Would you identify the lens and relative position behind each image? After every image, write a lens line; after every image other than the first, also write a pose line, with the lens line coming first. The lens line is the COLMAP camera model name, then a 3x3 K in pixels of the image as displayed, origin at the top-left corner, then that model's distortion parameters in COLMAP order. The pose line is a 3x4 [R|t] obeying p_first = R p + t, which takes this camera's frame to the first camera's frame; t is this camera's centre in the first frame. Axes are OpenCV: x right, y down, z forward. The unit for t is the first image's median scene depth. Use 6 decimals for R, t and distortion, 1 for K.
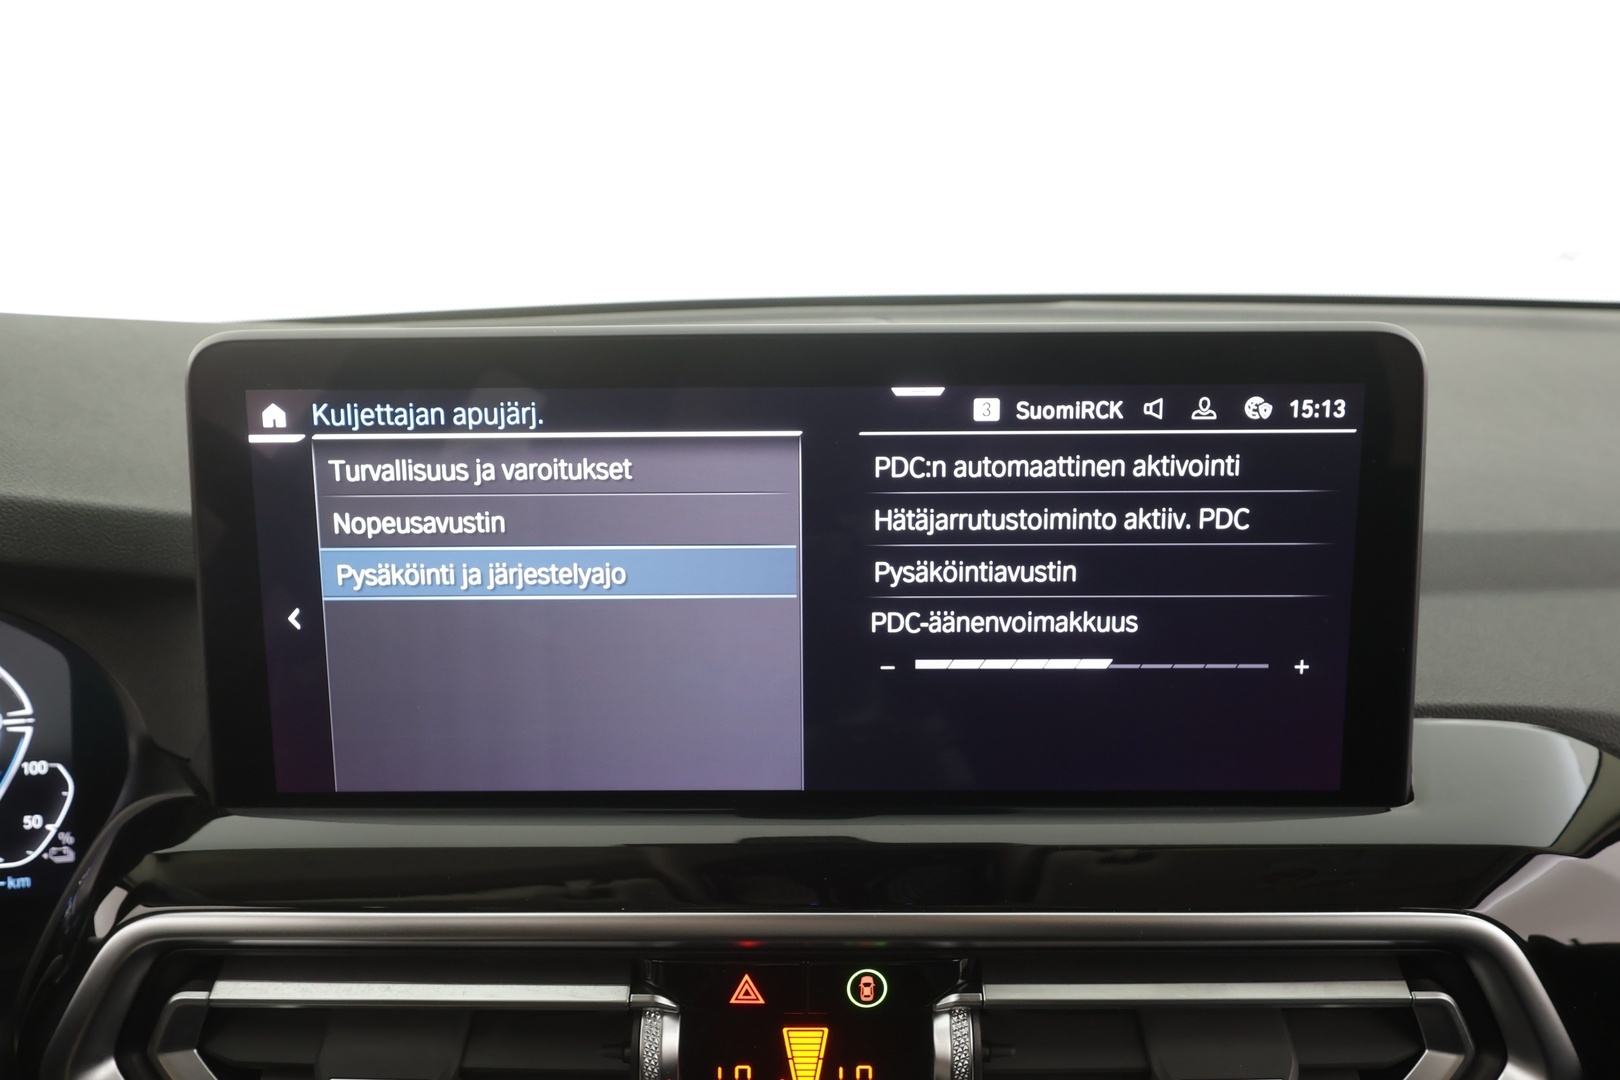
lens RADIAL K [[1057.9, 0, 810.0], [0, 1057.9, 540.0], [0, 0, 1]] dist [0.000749, 0.000446]
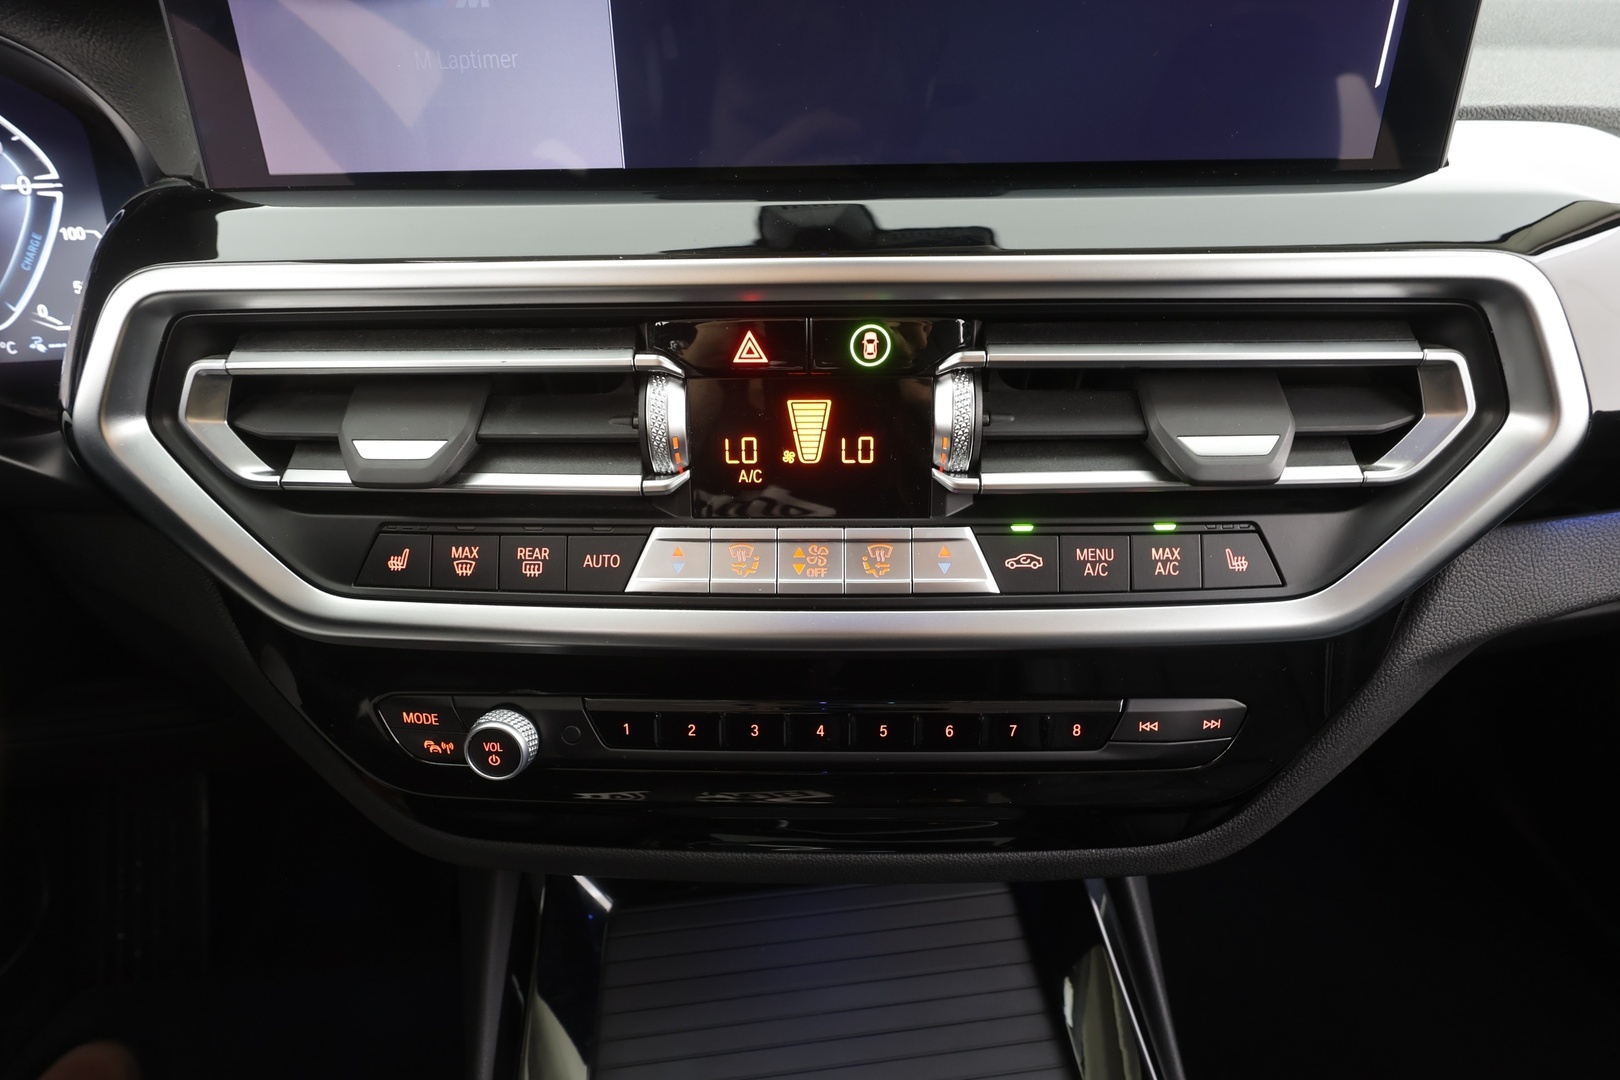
lens RADIAL K [[809.4, 0, 808.8], [0, 809.4, 579.4], [0, 0, 1]] dist [-0.004515, 0.001165]
pose [[0.999765, 0.002790, -0.021478, 0.012973], [0.002529, 0.969846, 0.243705, 0.451863], [0.021511, -0.243702, 0.969612, 0.207721]]
